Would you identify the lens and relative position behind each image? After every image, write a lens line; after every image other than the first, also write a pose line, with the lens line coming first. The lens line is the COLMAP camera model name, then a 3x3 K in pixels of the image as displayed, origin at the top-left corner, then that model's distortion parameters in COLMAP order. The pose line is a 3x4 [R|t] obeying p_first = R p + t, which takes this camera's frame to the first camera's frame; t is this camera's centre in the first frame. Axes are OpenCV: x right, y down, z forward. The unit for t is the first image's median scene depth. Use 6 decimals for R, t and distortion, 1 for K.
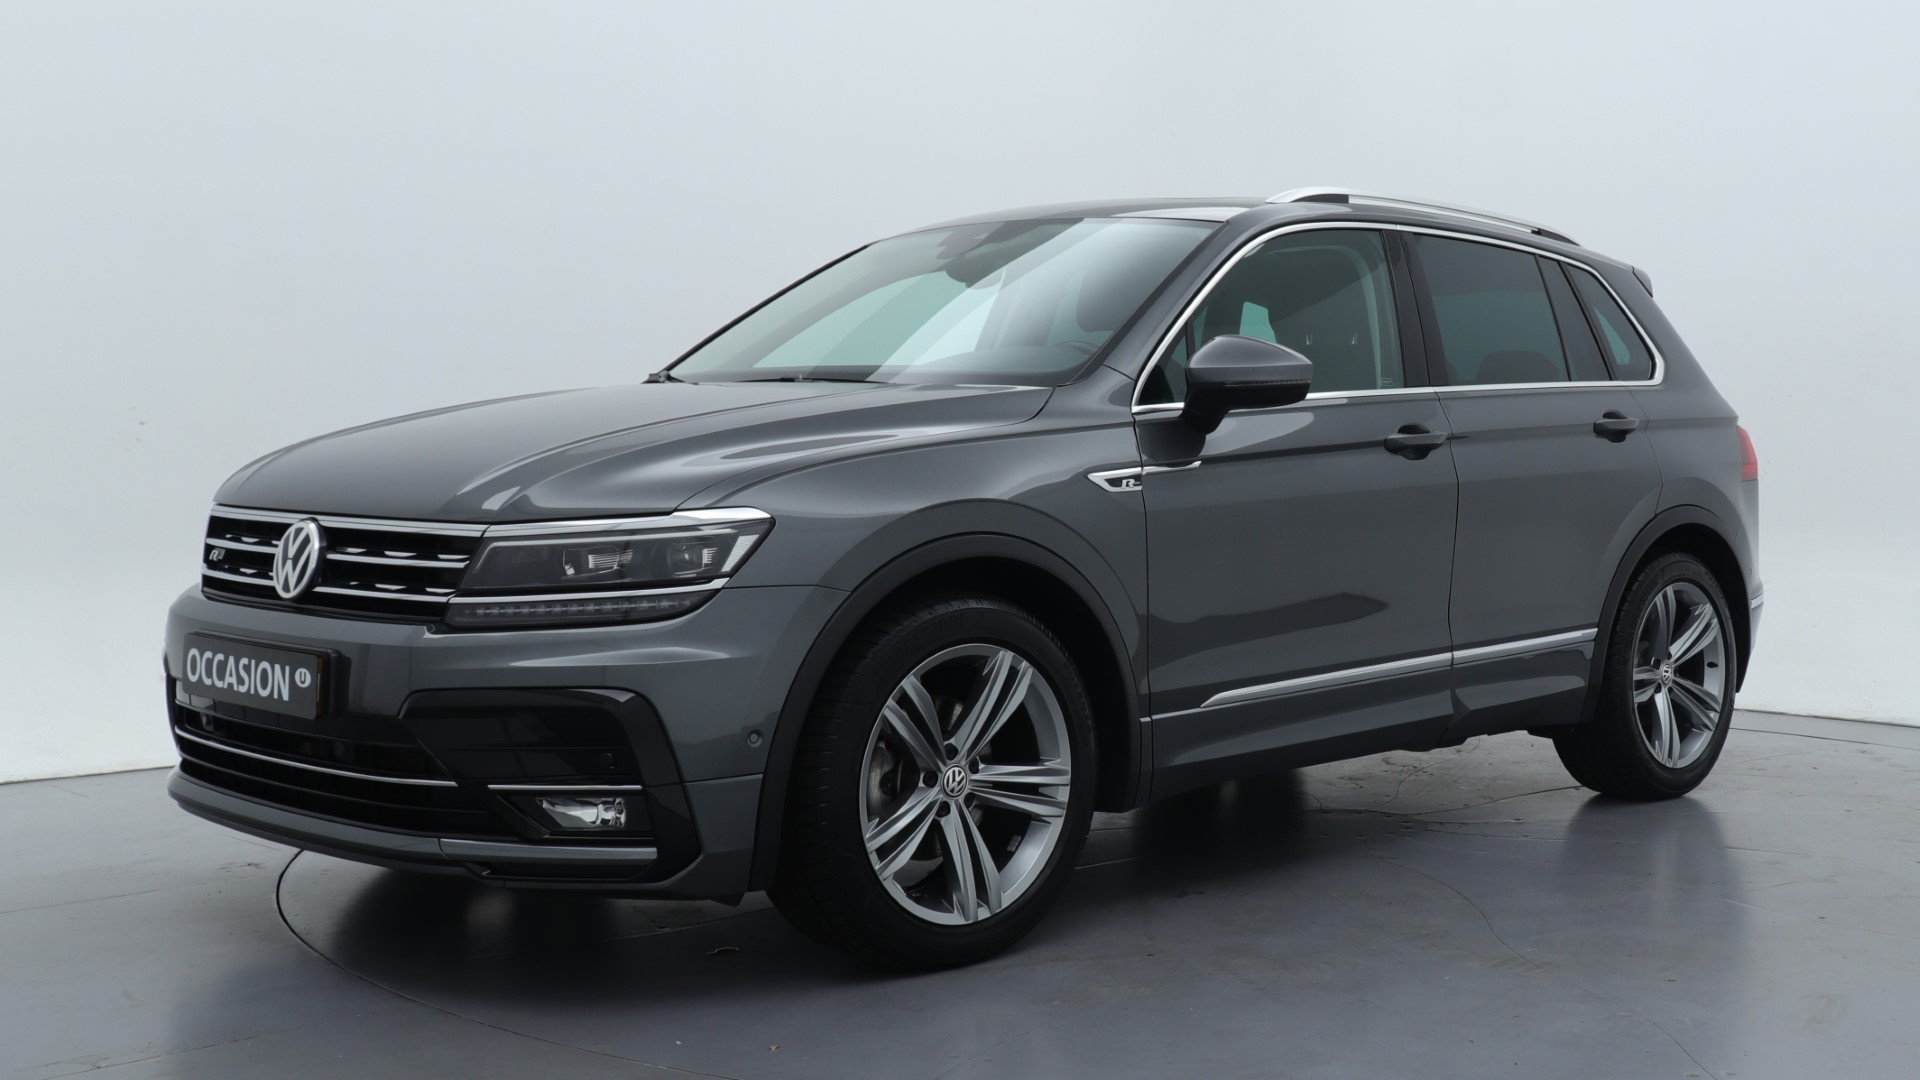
lens RADIAL K [[2570.3, 0, 960.0], [0, 2570.3, 540.0], [0, 0, 1]] dist [-0.238151, 0.008455]
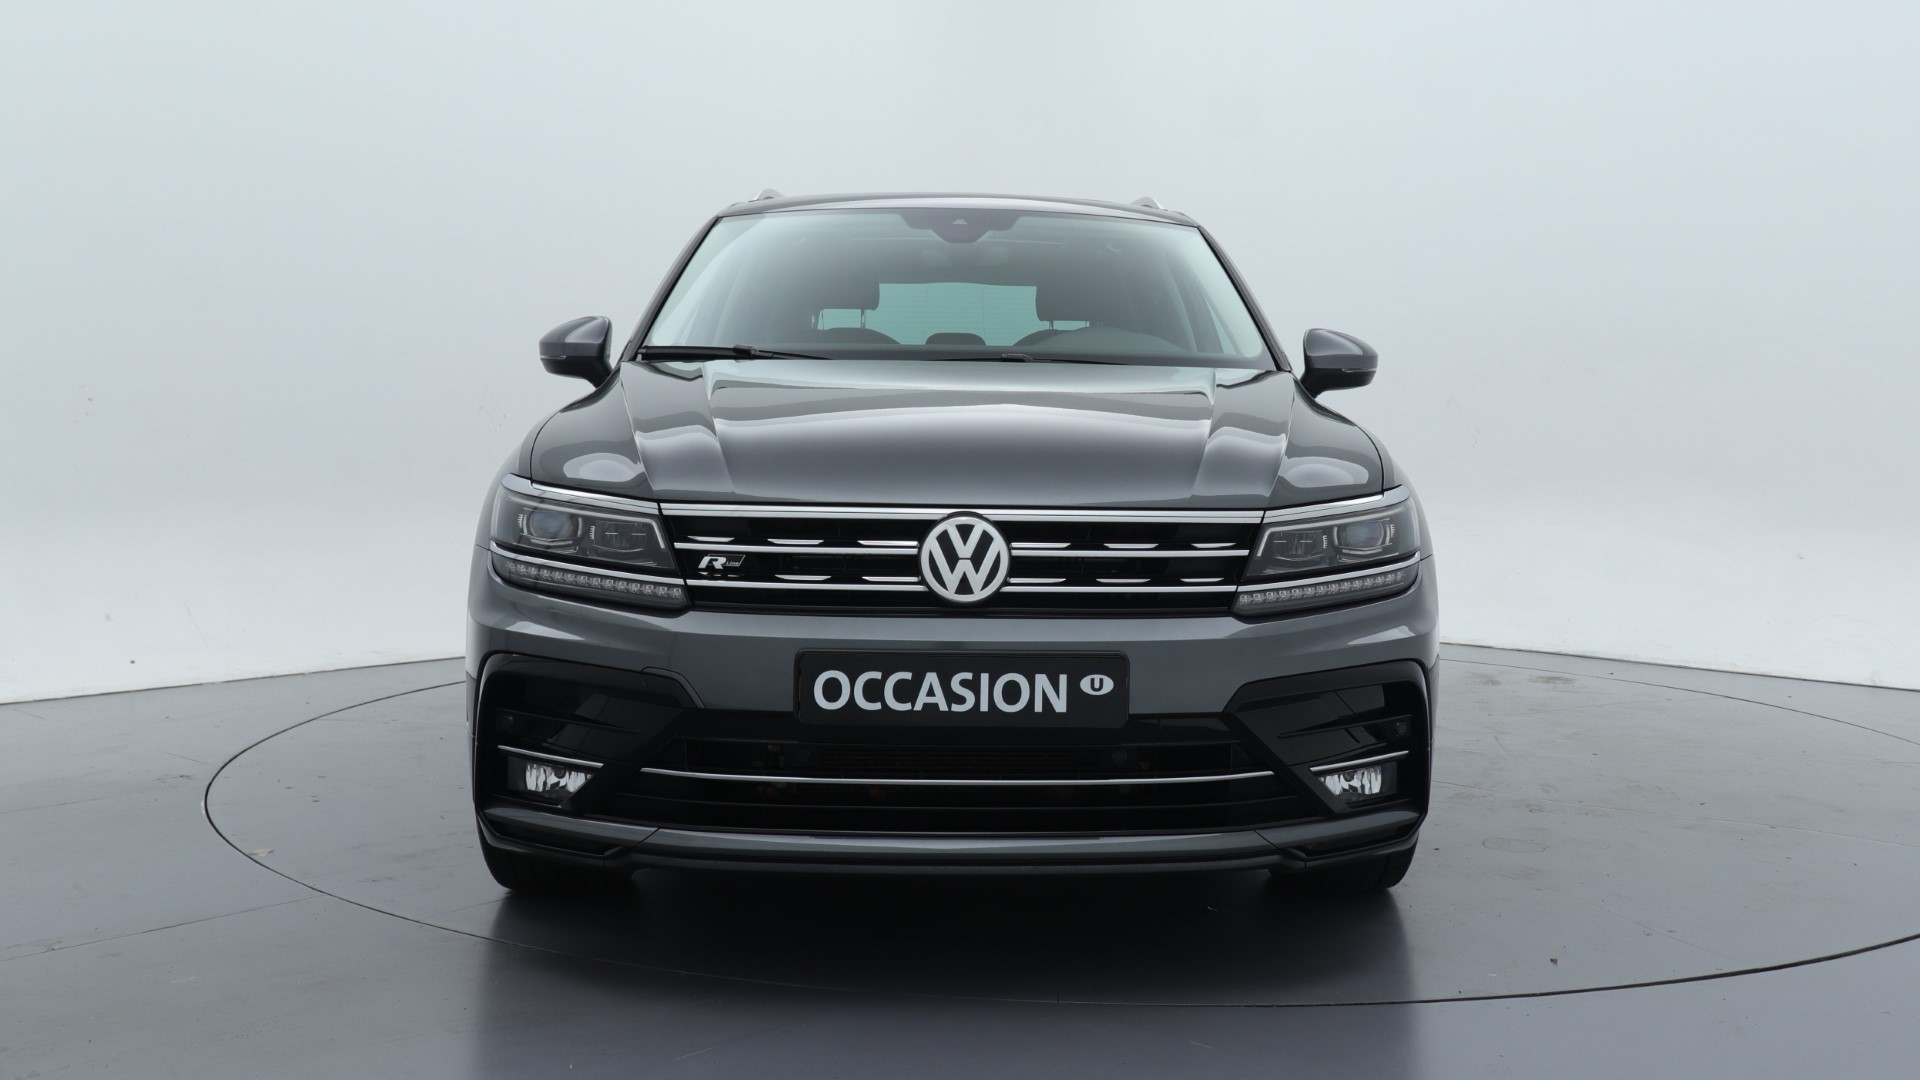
lens RADIAL K [[2570.3, 0, 960.0], [0, 2570.3, 540.0], [0, 0, 1]] dist [-0.238151, 0.008455]
pose [[0.697680, -0.044191, 0.715045, -0.921549], [0.033094, 0.999018, 0.029451, -0.026143], [-0.715644, 0.003116, 0.698458, 0.368287]]
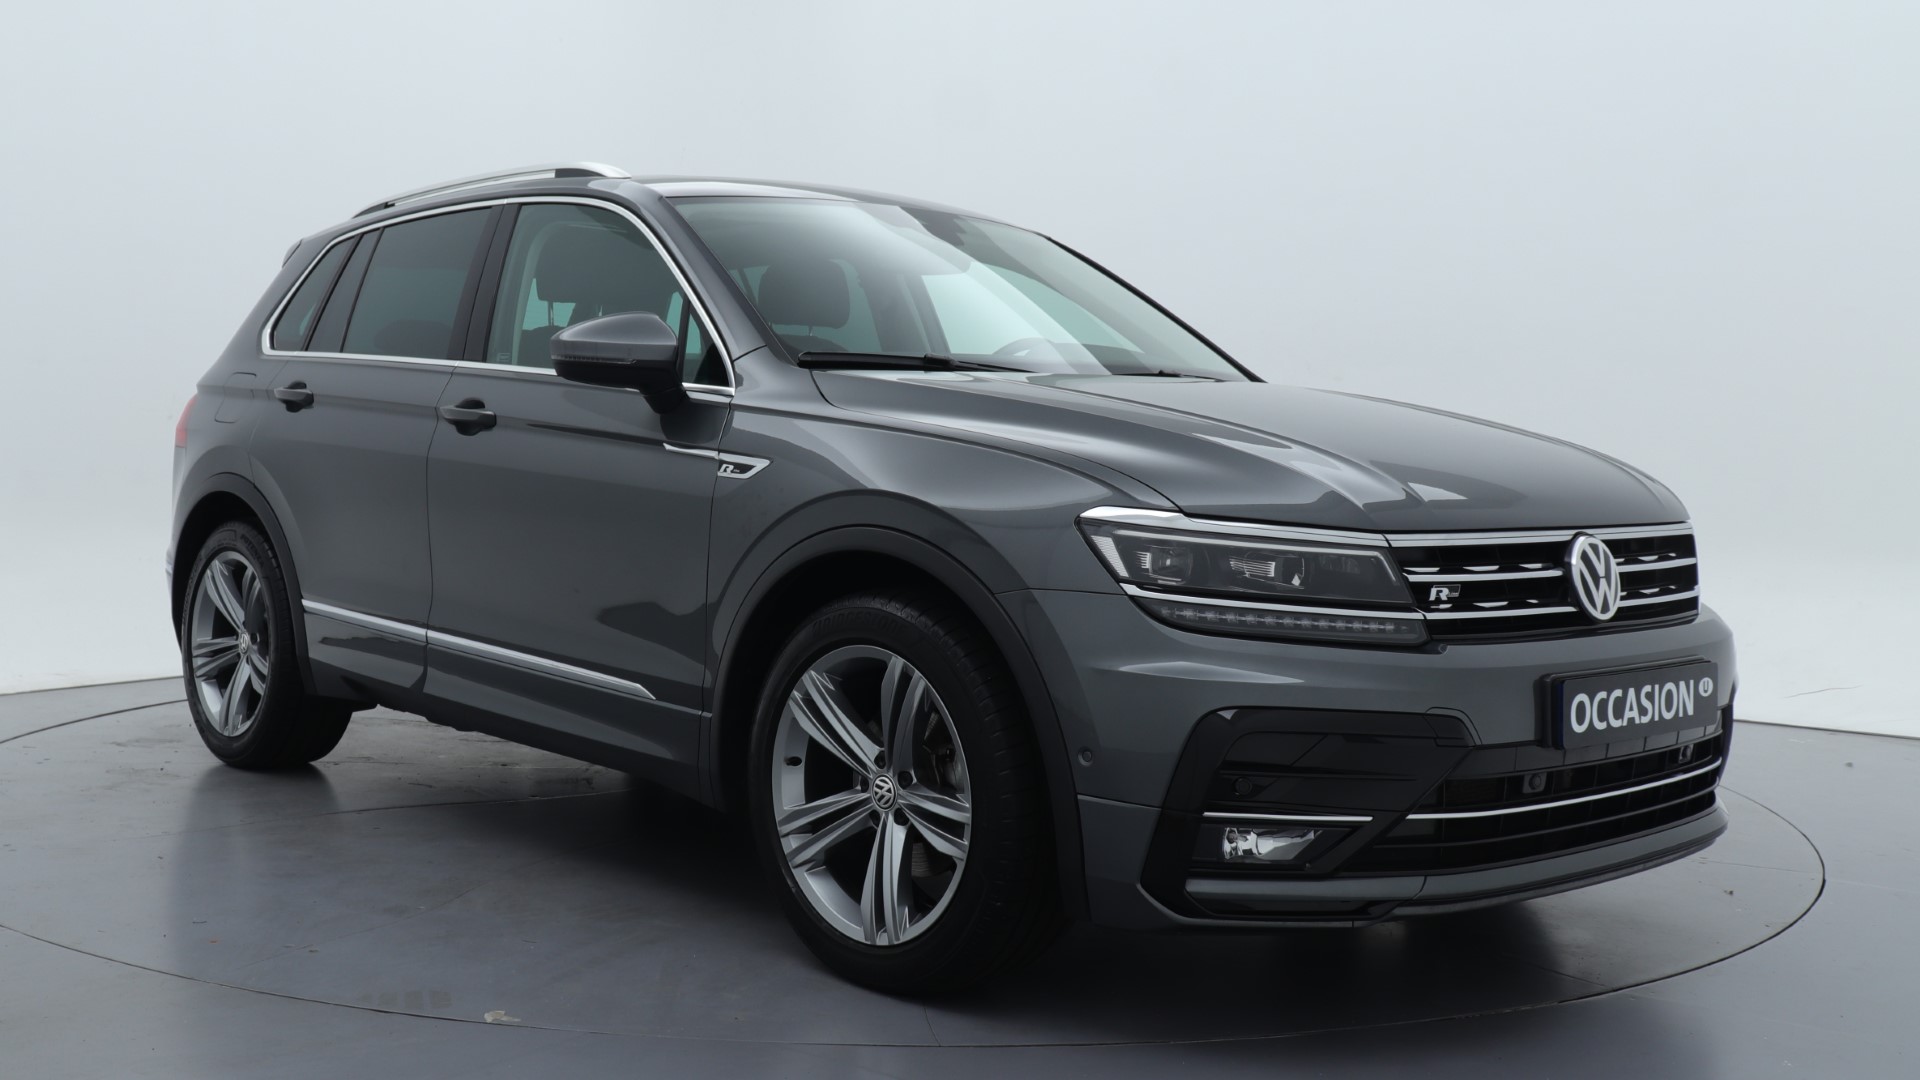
lens RADIAL K [[2570.3, 0, 960.0], [0, 2570.3, 540.0], [0, 0, 1]] dist [-0.238151, 0.008455]
pose [[-0.030945, -0.064038, 0.997468, -1.194720], [0.031278, 0.997395, 0.065004, -0.074898], [-0.999032, 0.033210, -0.028861, 1.270227]]
